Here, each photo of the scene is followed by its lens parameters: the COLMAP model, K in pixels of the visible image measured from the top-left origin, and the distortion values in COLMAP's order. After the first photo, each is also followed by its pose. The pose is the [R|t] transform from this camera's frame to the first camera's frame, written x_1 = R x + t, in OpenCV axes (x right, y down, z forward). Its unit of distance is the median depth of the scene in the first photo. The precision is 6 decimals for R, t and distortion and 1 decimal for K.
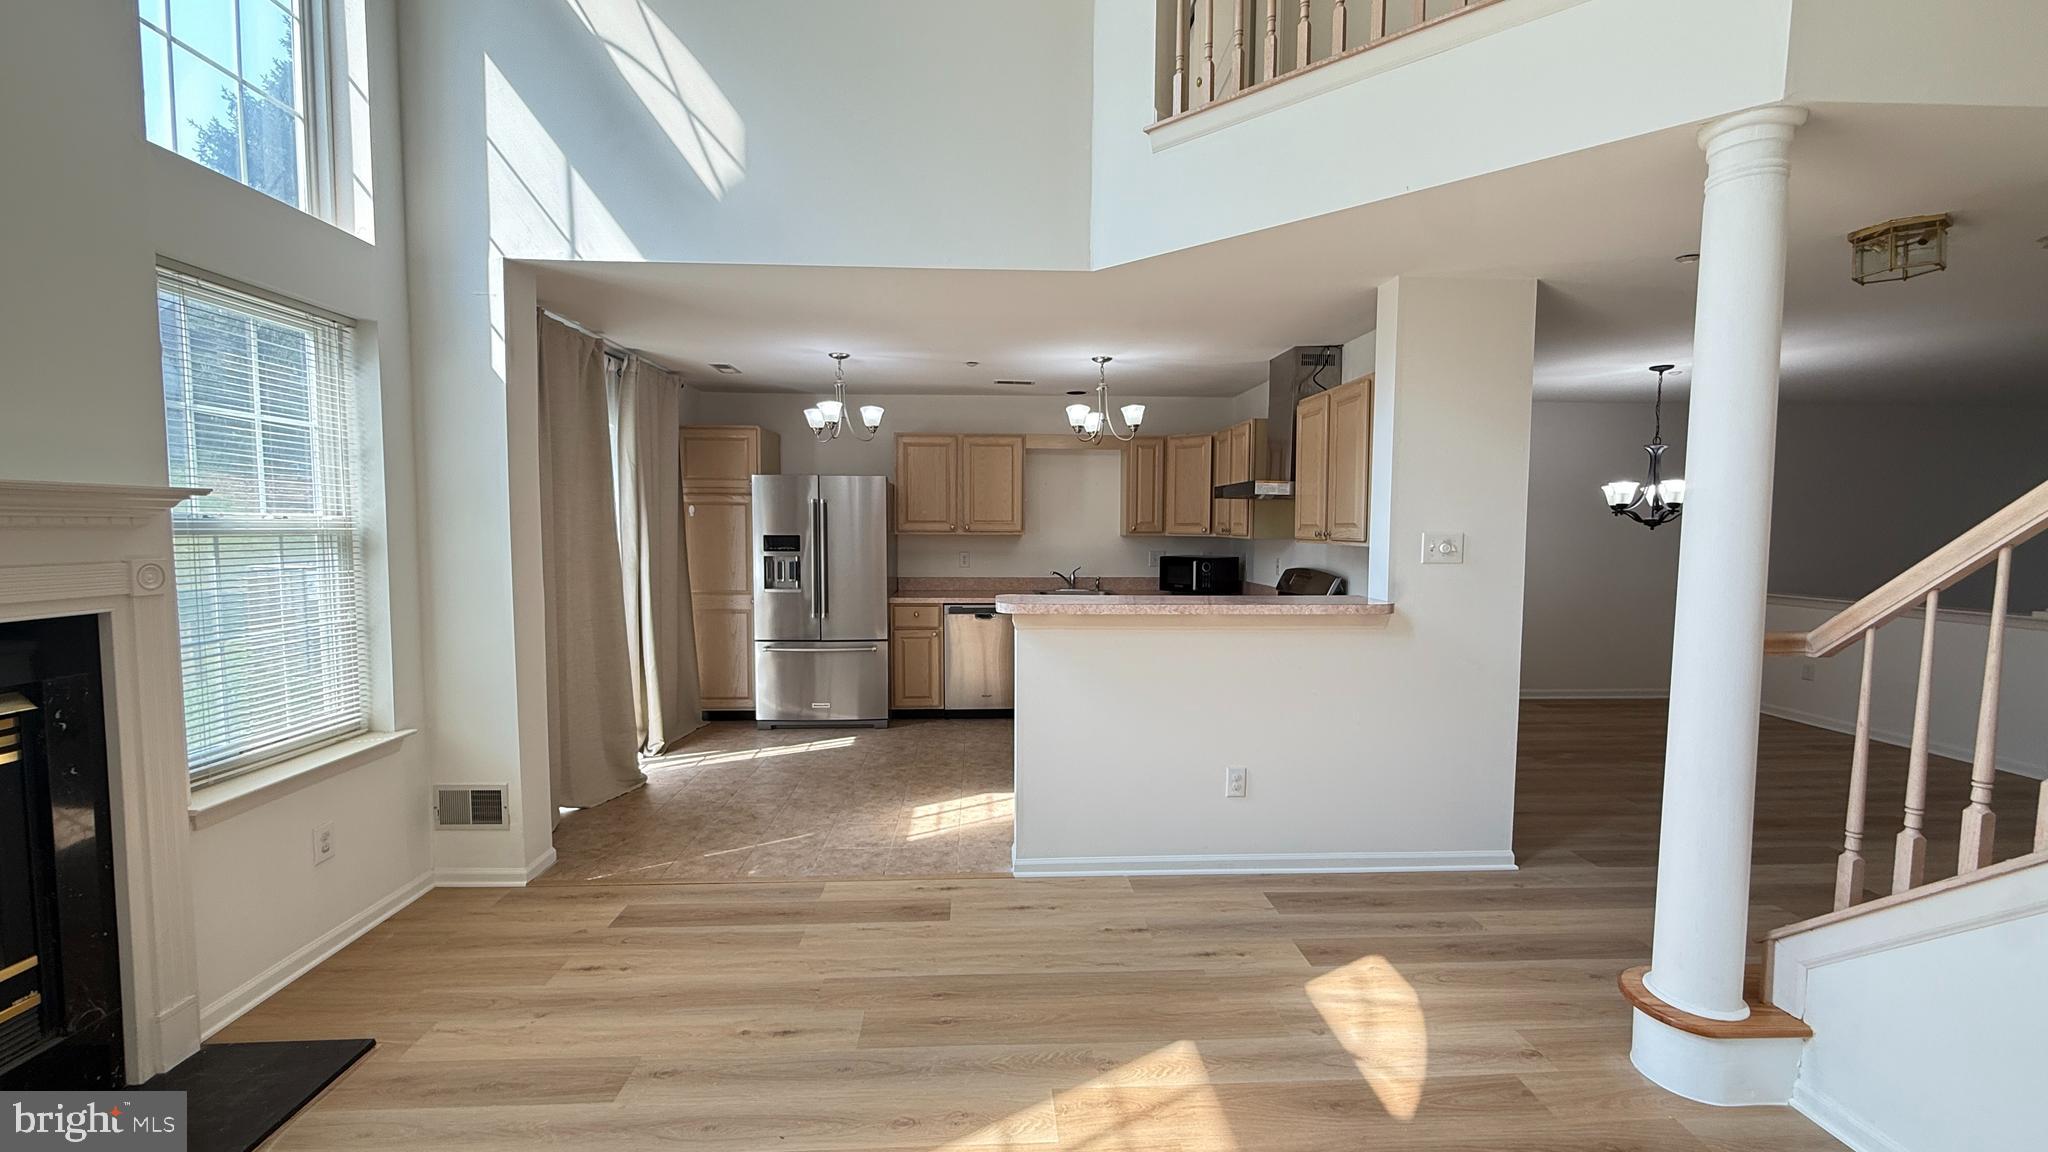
lens RADIAL K [[815.1, 0, 1013.2], [0, 815.1, 578.7], [0, 0, 1]] dist [0.000588, 0.000038]
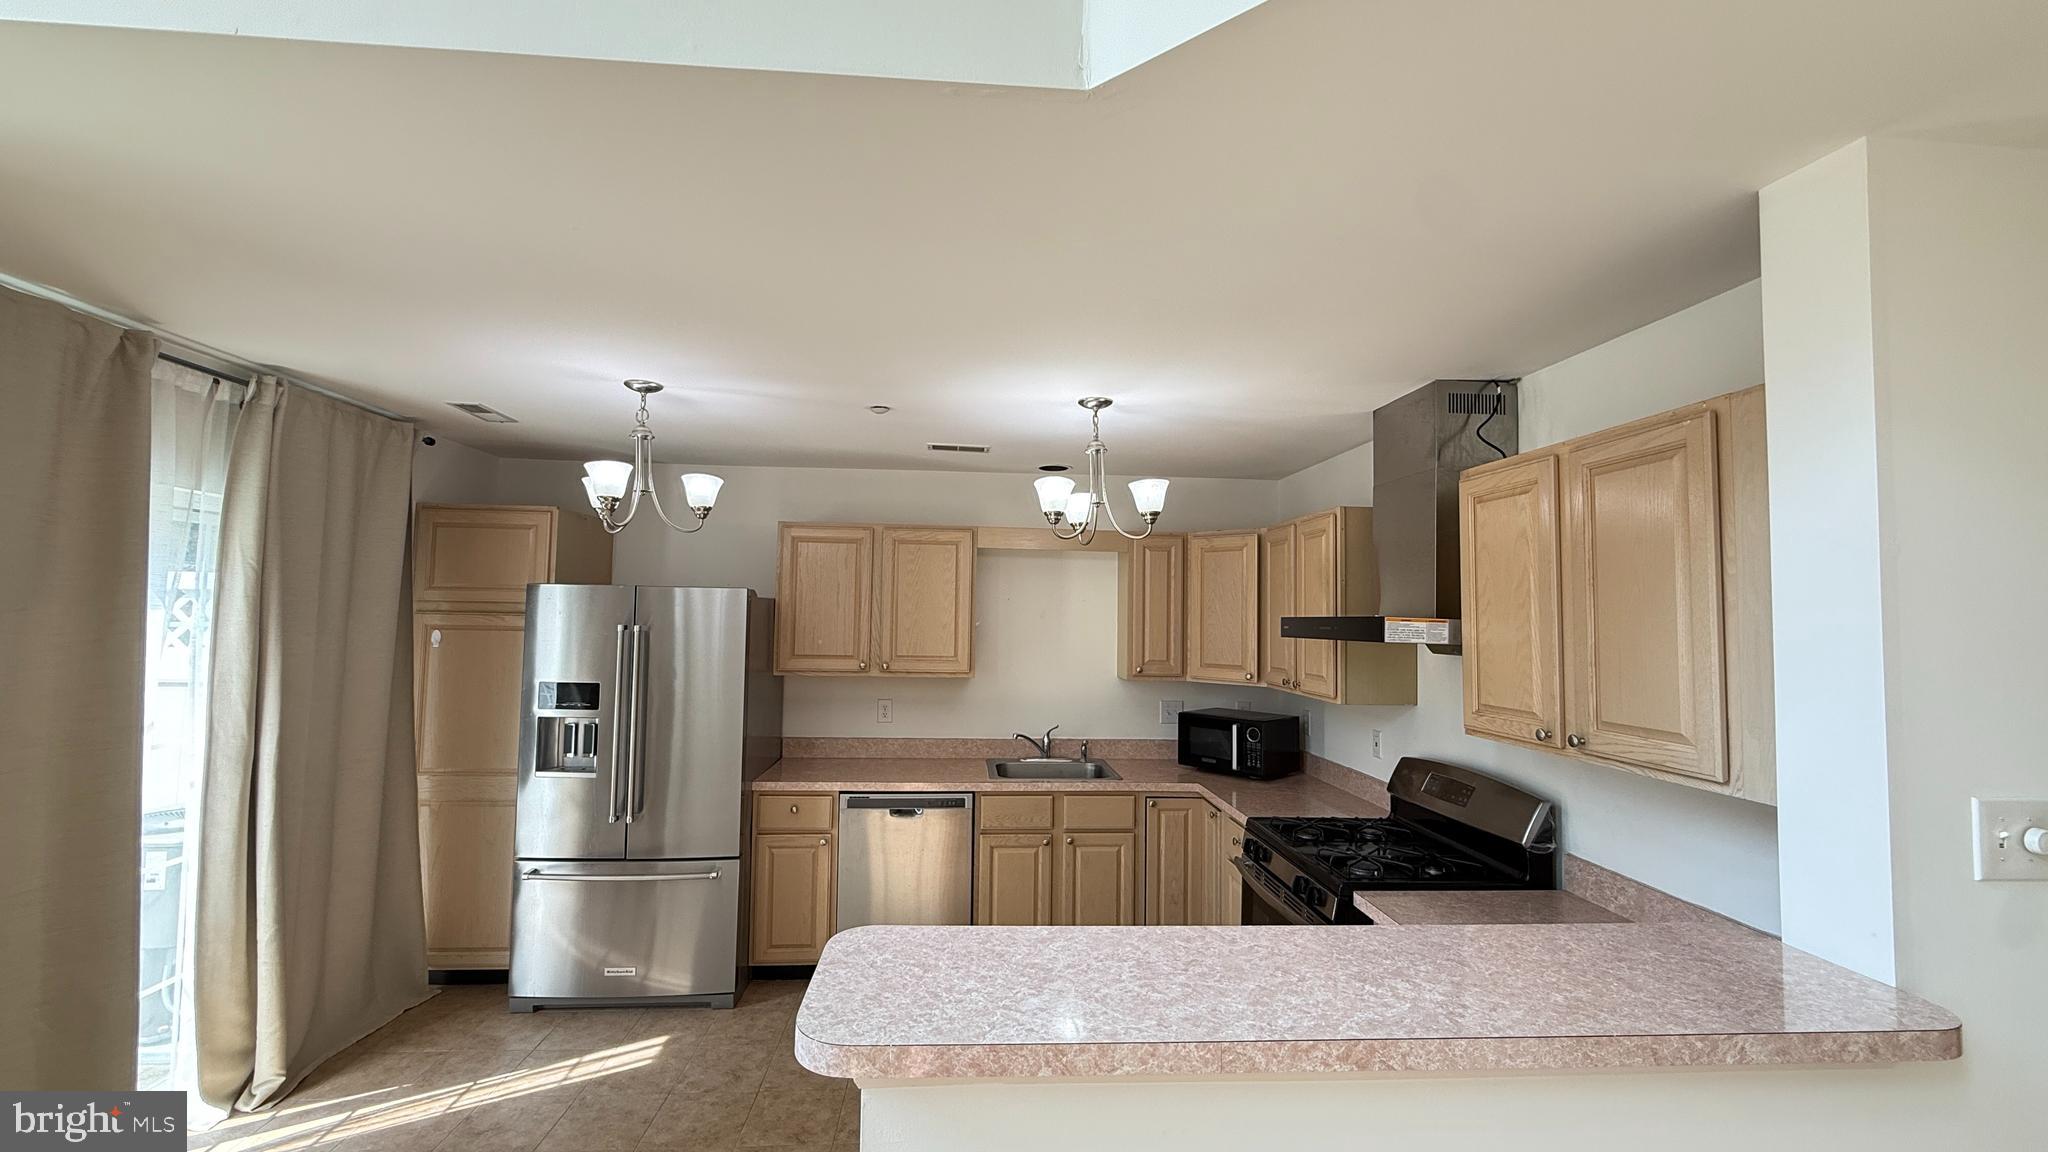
lens RADIAL K [[815.1, 0, 1013.2], [0, 815.1, 578.7], [0, 0, 1]] dist [0.000588, 0.000038]
pose [[0.999642, 0.015028, 0.022117, 0.032332], [-0.012356, 0.993134, -0.116327, -0.061566], [-0.023714, 0.116012, 0.992965, 0.363465]]
